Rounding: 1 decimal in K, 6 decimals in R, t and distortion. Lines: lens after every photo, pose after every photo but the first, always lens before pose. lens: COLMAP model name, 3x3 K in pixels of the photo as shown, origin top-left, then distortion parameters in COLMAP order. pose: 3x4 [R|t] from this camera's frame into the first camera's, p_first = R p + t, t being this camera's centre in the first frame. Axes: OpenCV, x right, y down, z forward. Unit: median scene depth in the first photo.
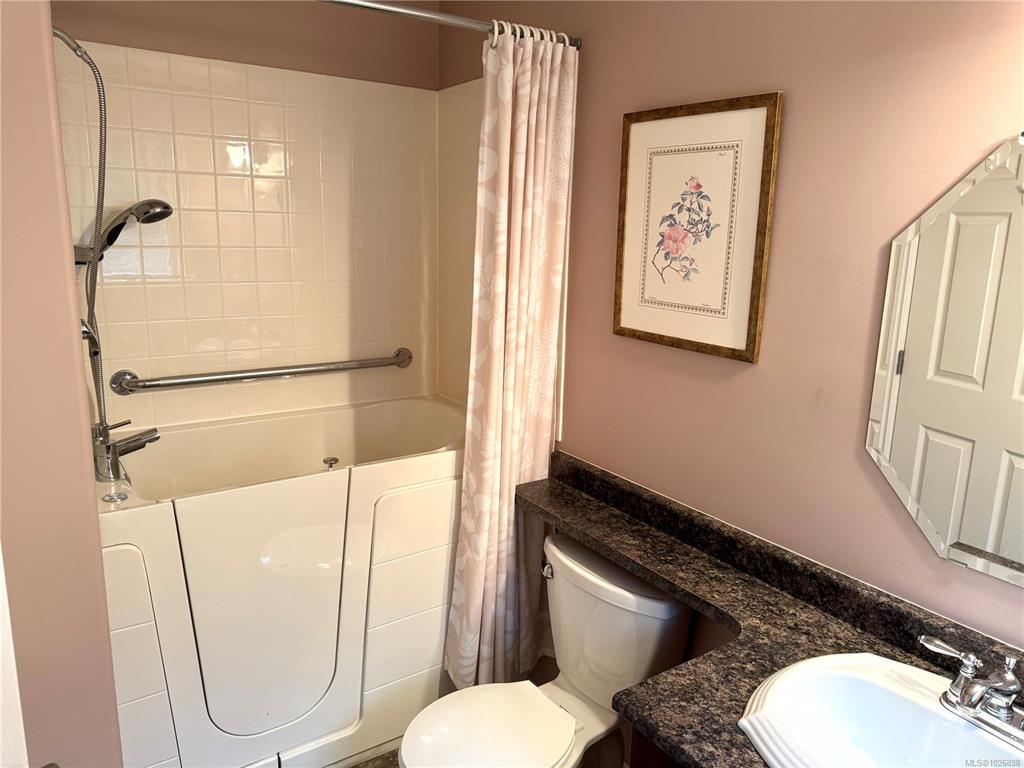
lens RADIAL K [[723.5, 0, 511.1], [0, 723.5, 386.8], [0, 0, 1]] dist [0.073727, -0.092575]
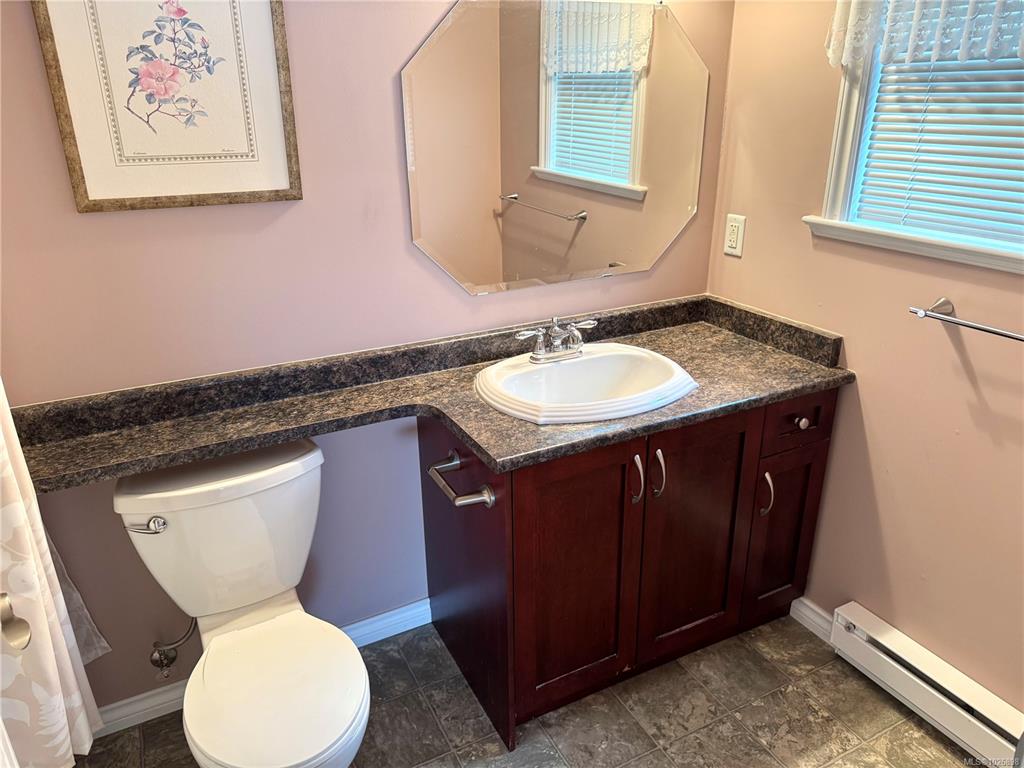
lens RADIAL K [[723.5, 0, 511.8], [0, 723.5, 379.4], [0, 0, 1]] dist [0.073727, -0.092575]
pose [[0.111929, -0.386933, 0.915289, -0.656171], [0.232419, 0.905723, 0.354467, -0.093980], [-0.966154, 0.173056, 0.191307, 0.515074]]
